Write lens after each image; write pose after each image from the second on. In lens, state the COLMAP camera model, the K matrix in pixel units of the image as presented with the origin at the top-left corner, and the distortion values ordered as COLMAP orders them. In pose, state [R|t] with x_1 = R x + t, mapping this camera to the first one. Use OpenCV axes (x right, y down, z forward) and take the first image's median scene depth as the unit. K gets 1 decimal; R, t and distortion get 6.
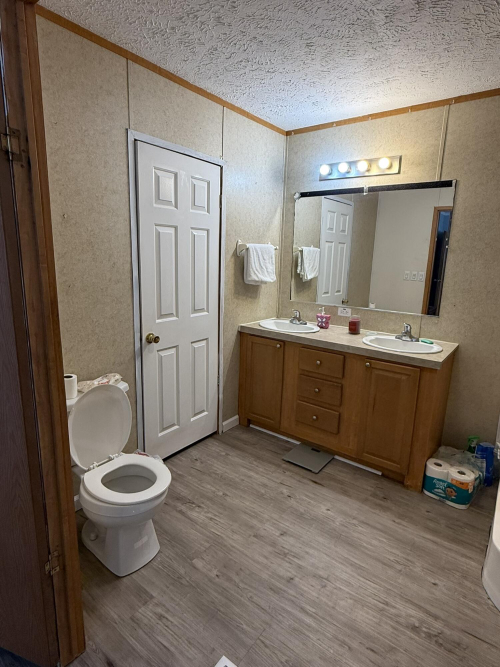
lens RADIAL K [[369.1, 0, 250.0], [0, 369.1, 333.5], [0, 0, 1]] dist [-0.000076, 0.000095]
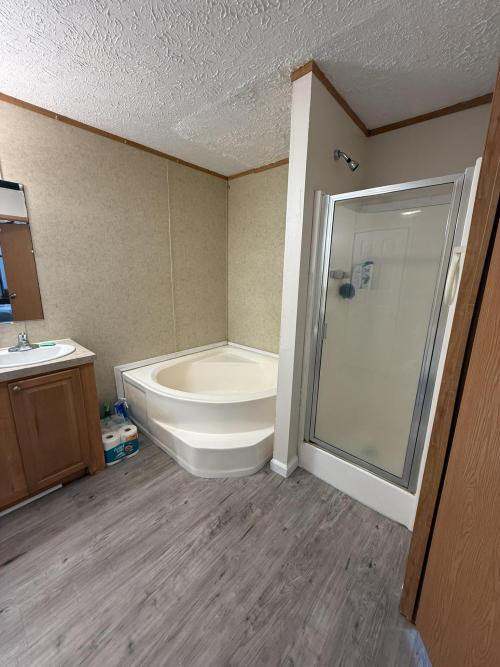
lens RADIAL K [[263.7, 0, 250.8], [0, 263.7, 331.8], [0, 0, 1]] dist [-0.001963, 0.000023]
pose [[0.082875, -0.245397, 0.965874, -0.218172], [0.199768, 0.953626, 0.225144, -0.079690], [-0.976332, 0.174292, 0.128055, 0.429197]]
